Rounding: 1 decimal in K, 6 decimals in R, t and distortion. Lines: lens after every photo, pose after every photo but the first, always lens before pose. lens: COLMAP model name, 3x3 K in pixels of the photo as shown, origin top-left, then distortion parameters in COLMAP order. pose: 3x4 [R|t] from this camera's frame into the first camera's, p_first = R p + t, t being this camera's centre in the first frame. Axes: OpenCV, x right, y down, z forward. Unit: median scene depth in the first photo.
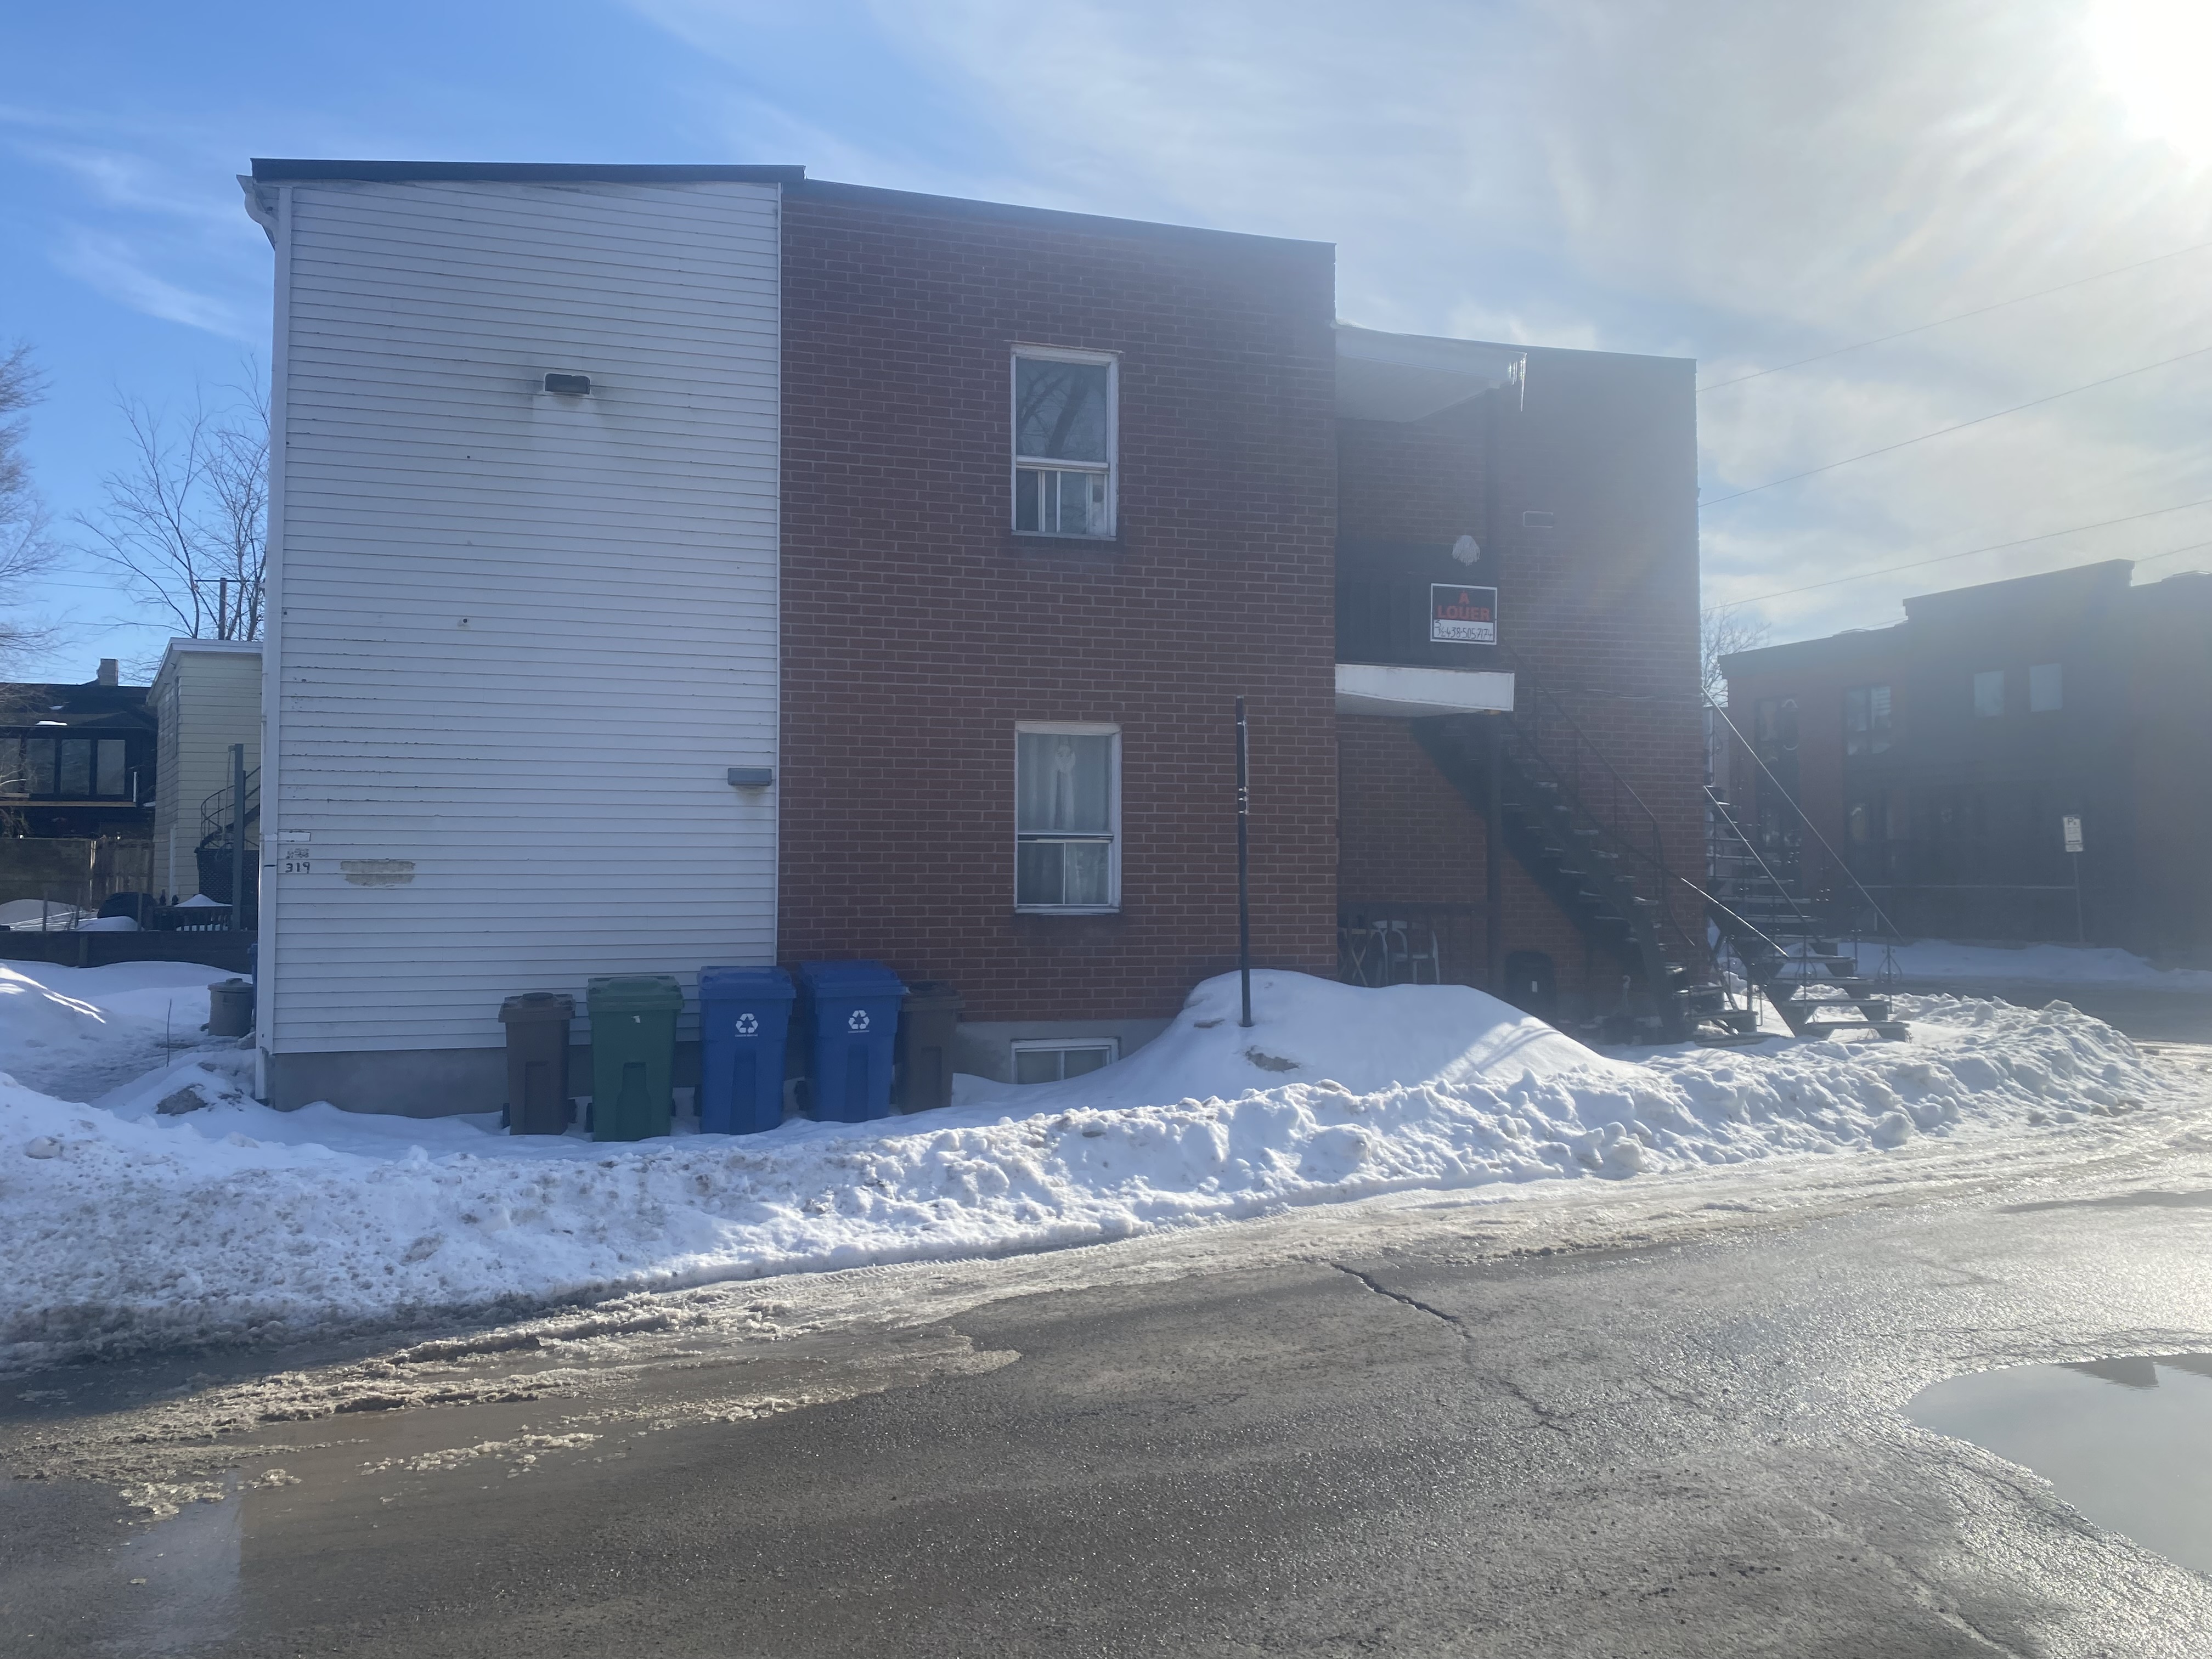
lens RADIAL K [[1625.8, 0, 1106.0], [0, 1625.8, 829.5], [0, 0, 1]] dist [0.005374, -0.021737]
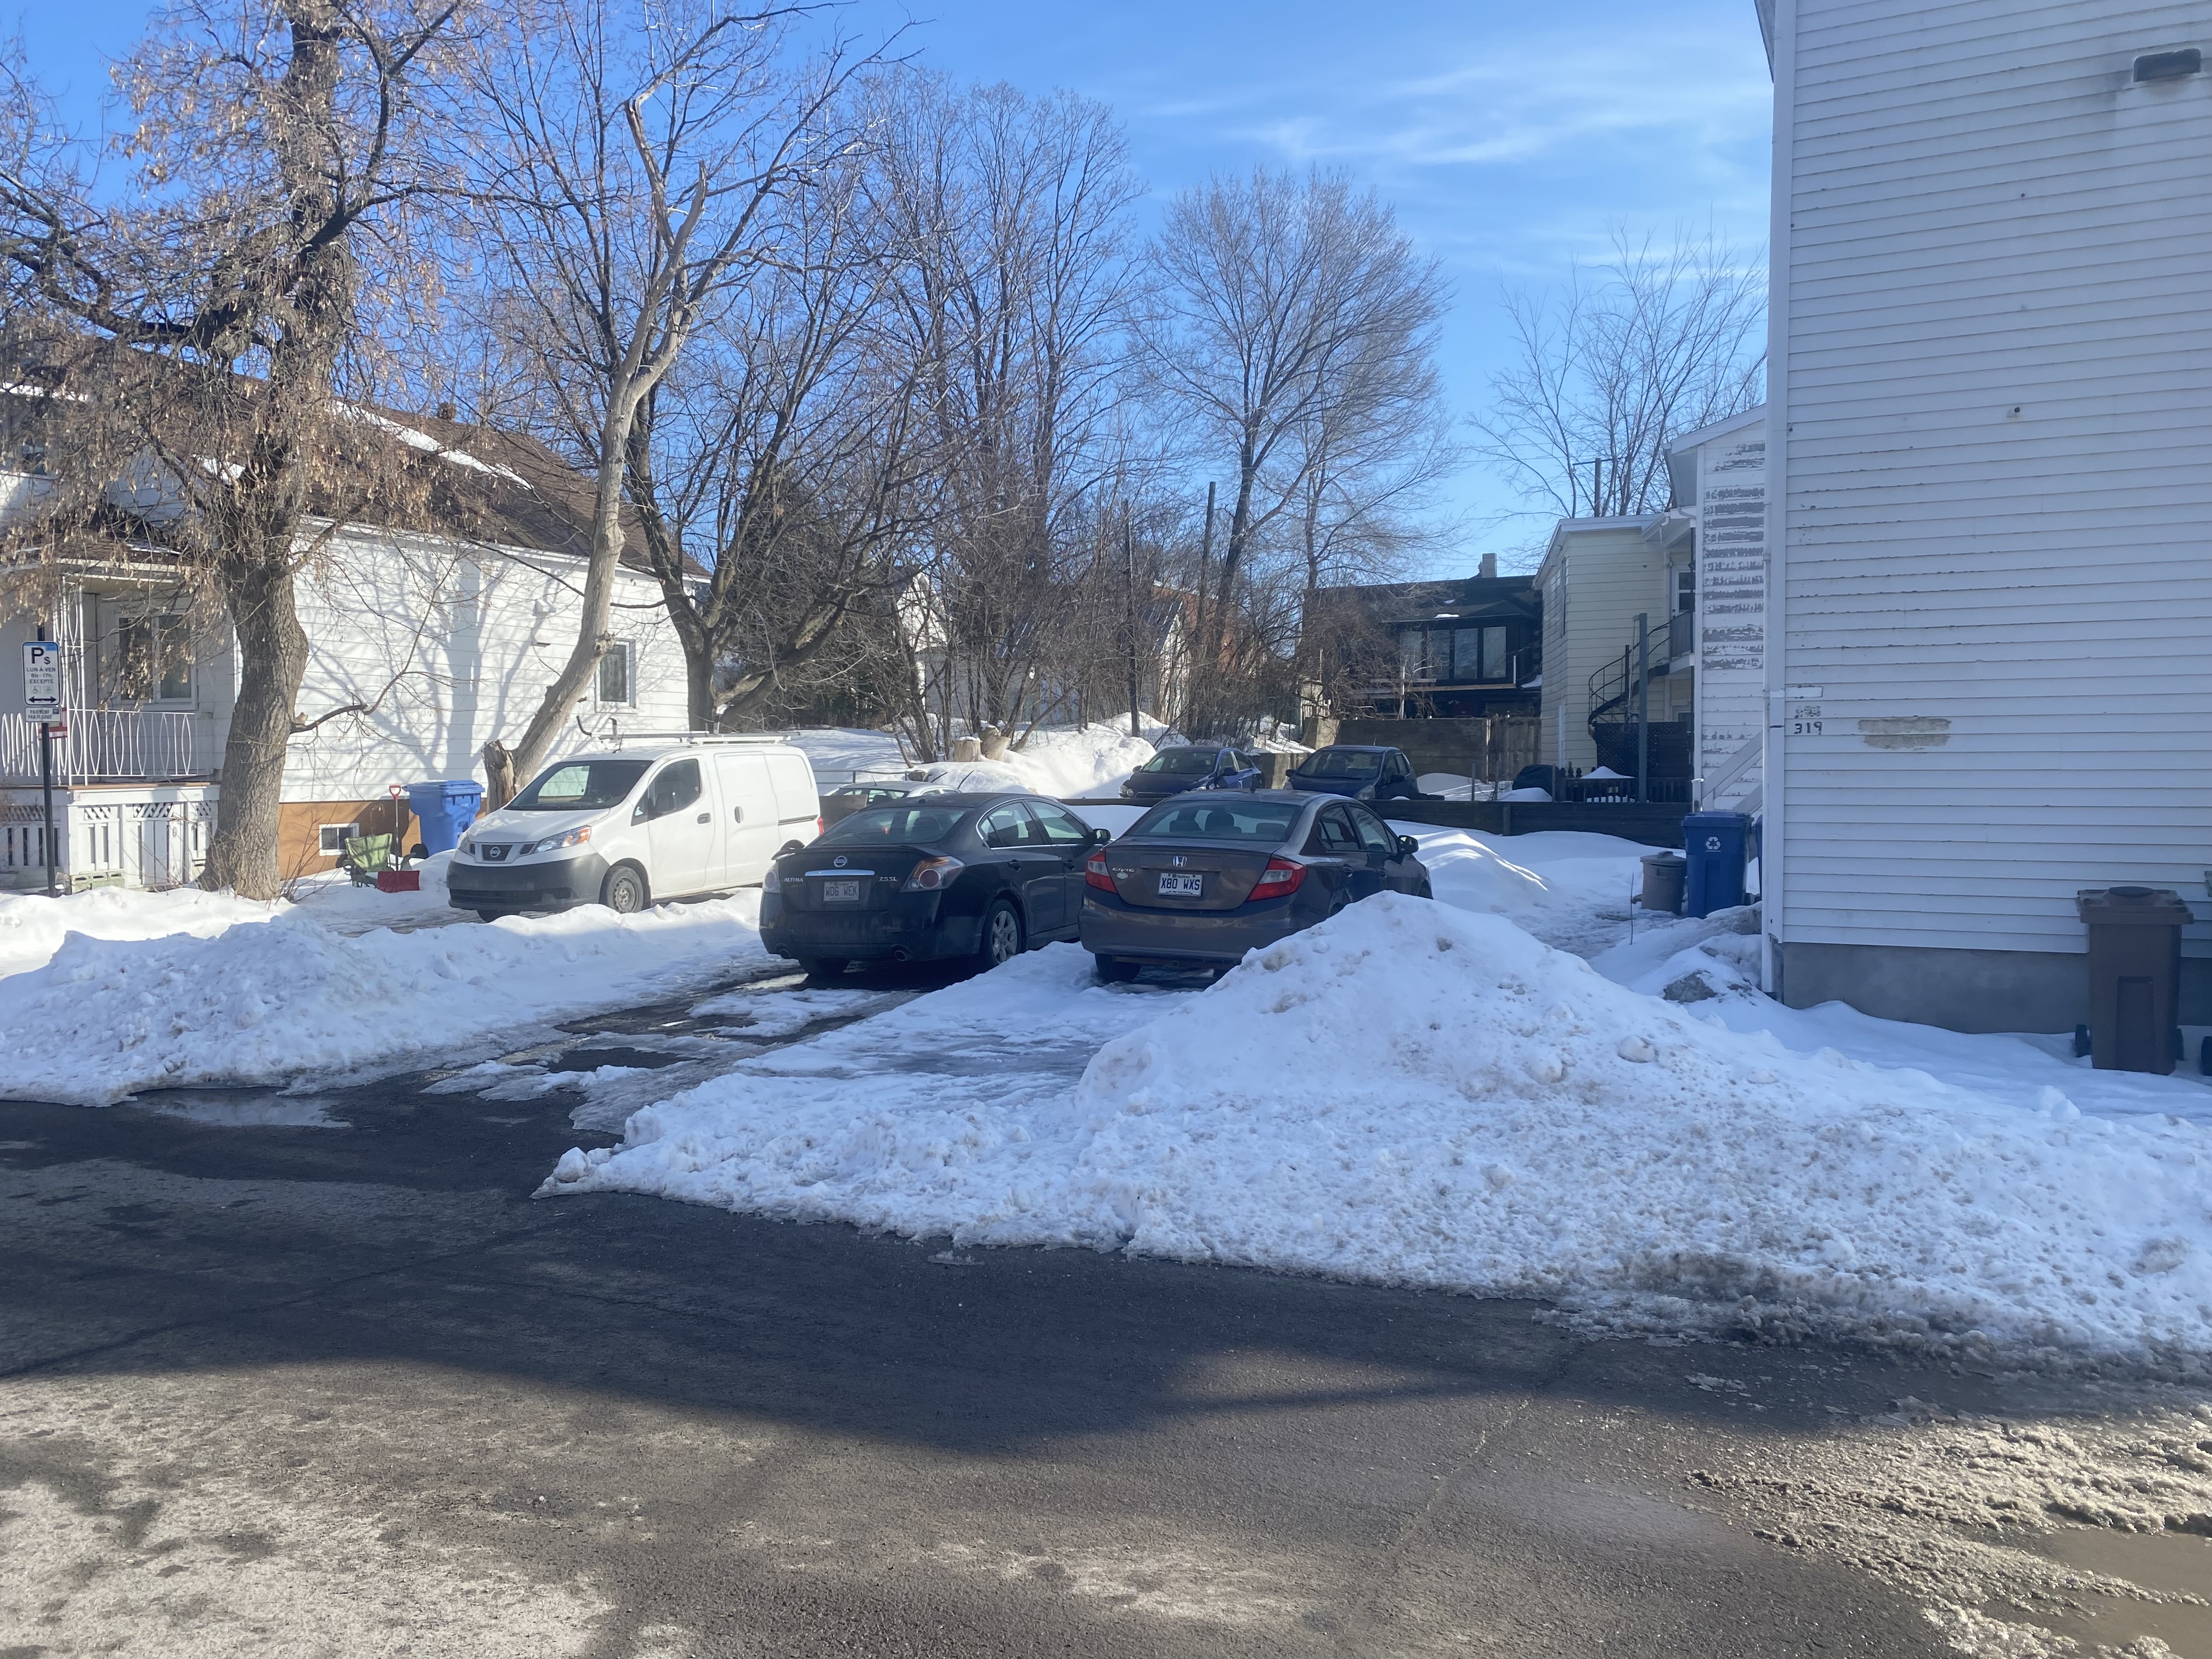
lens RADIAL K [[1631.2, 0, 1106.0], [0, 1631.2, 829.5], [0, 0, 1]] dist [0.092675, -0.153196]
pose [[0.716297, 0.021462, -0.697466, -0.248125], [0.032327, 0.997433, 0.063892, 0.014298], [0.697047, -0.068313, 0.713764, 0.185708]]
